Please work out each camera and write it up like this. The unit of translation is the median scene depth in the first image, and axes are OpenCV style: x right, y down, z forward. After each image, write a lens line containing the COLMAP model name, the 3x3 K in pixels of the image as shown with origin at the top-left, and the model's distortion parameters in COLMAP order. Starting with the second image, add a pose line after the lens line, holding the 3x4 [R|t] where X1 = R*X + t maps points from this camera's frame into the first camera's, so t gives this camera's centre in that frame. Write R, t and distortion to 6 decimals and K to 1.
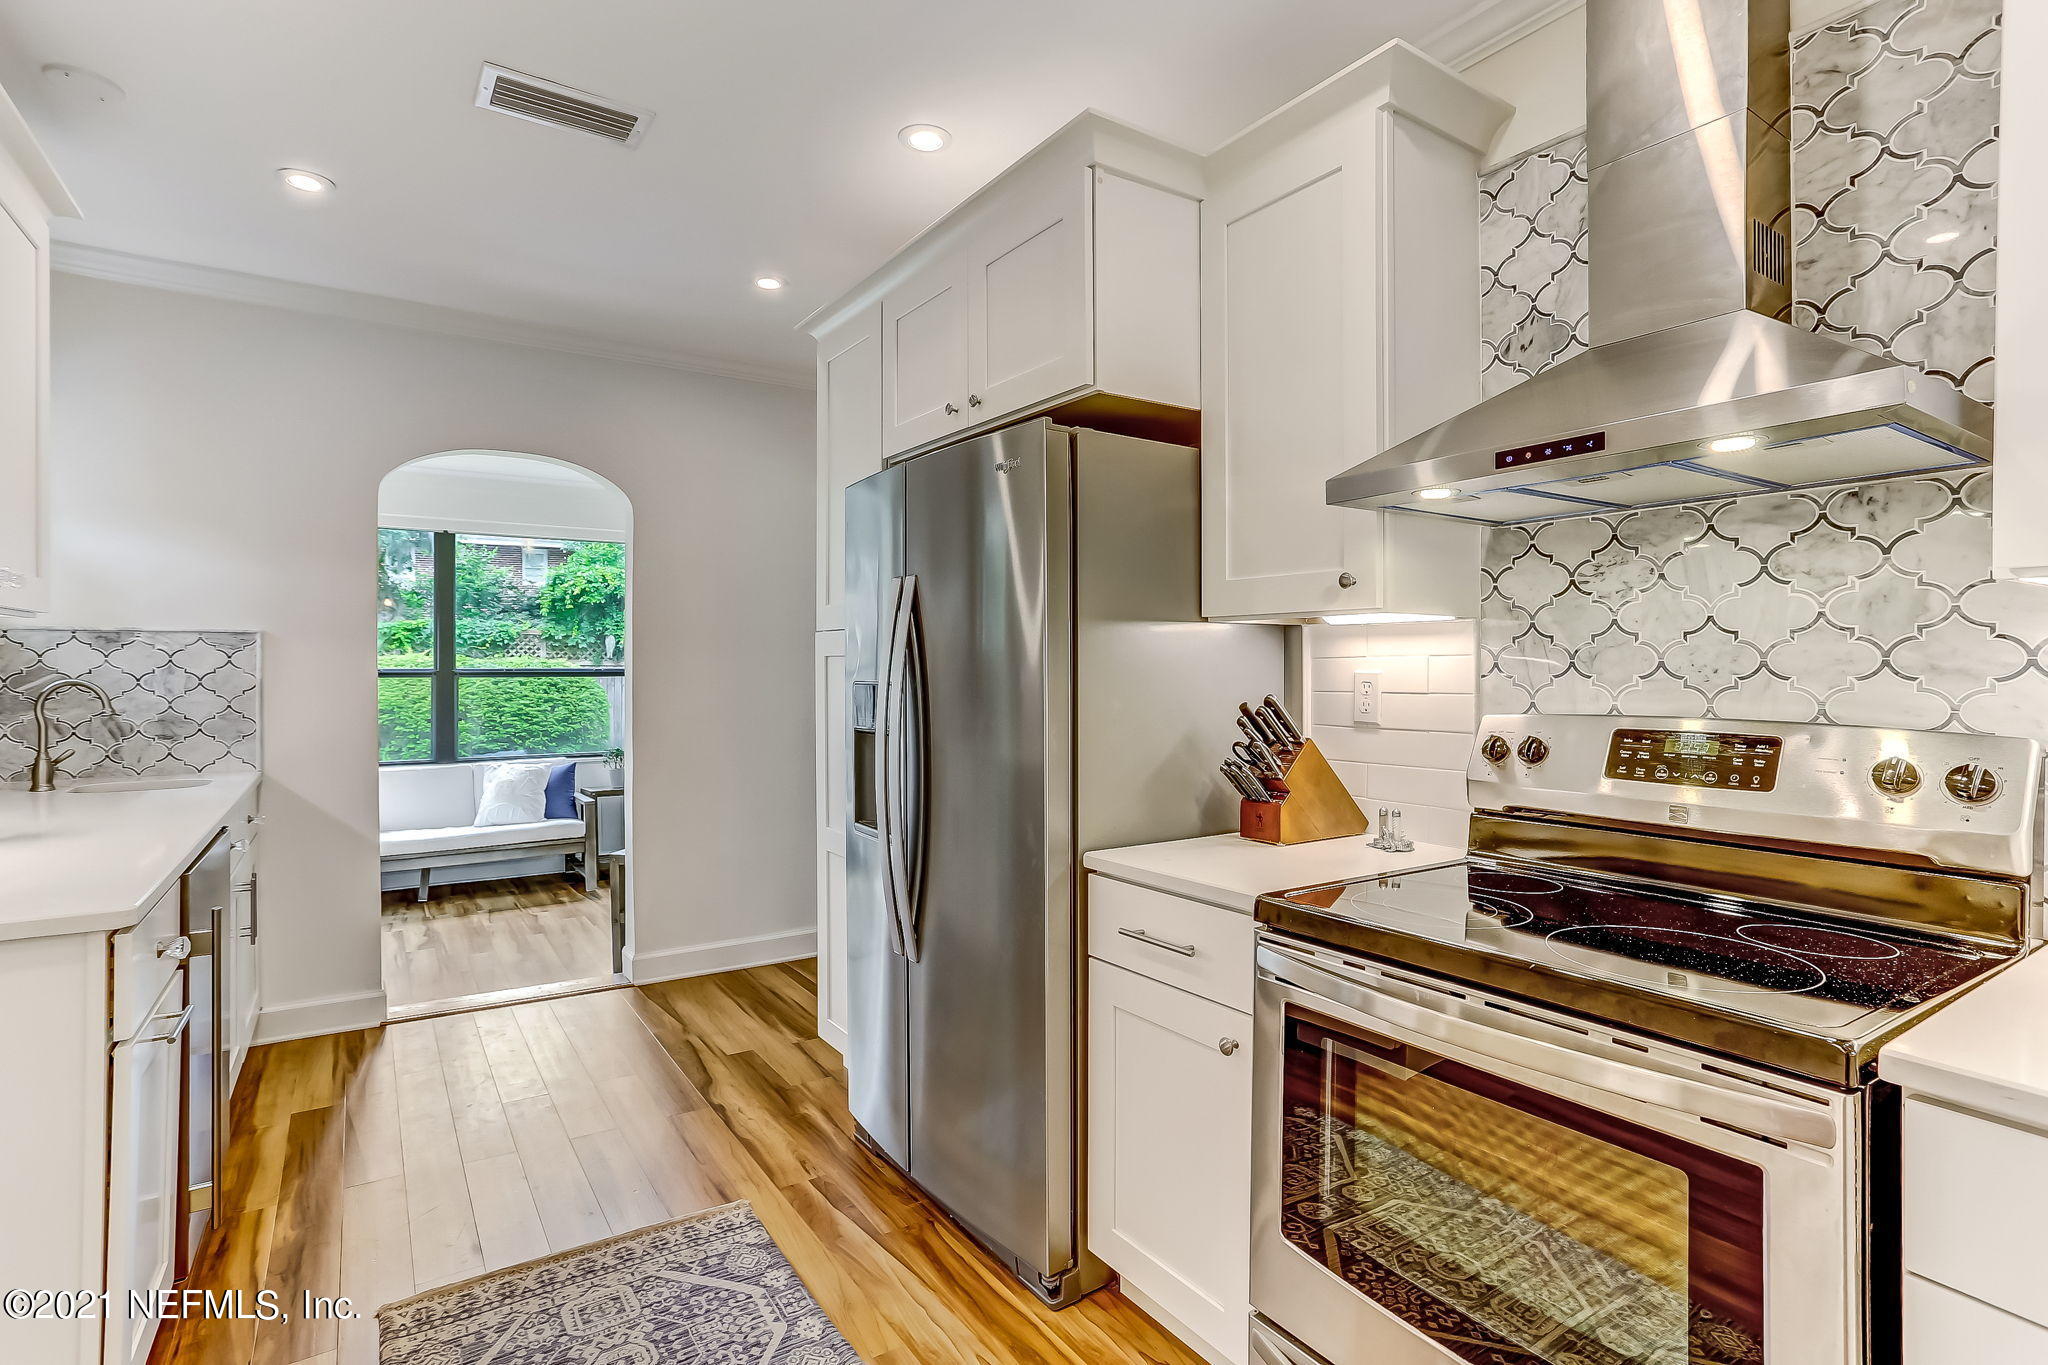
lens RADIAL K [[1013.2, 0, 1033.5], [0, 1013.2, 662.5], [0, 0, 1]] dist [-0.048025, 0.014915]
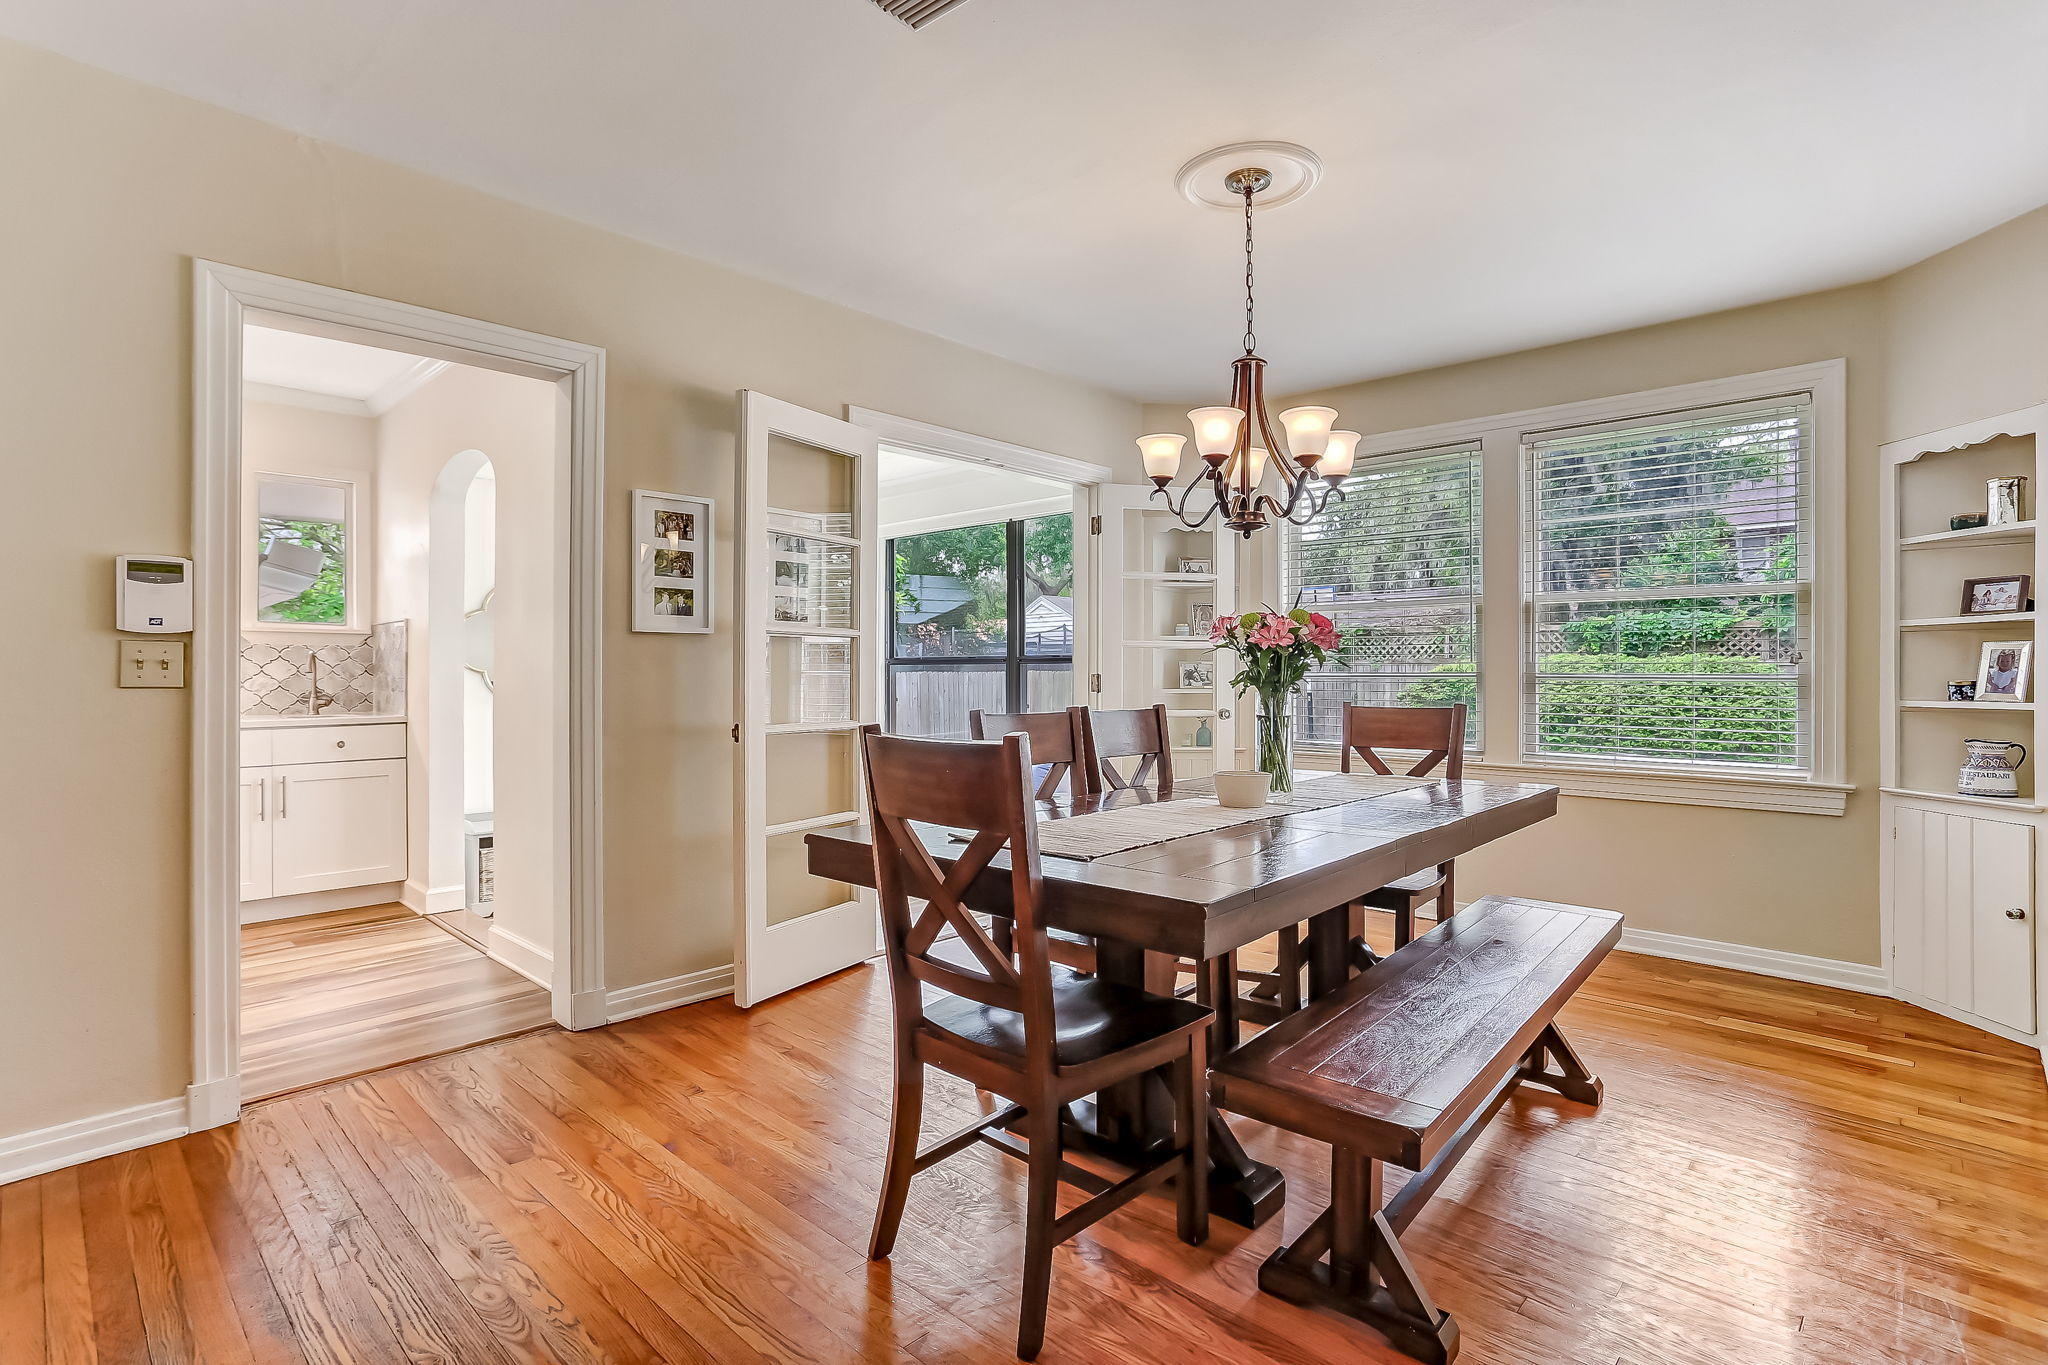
lens RADIAL K [[979.2, 0, 979.2], [0, 979.2, 669.6], [0, 0, 1]] dist [-0.020406, 0.003971]
pose [[0.171986, -0.005414, -0.985085, 0.172517], [0.000788, 0.999985, -0.005358, 0.010858], [0.985099, 0.000145, 0.171988, 0.328517]]
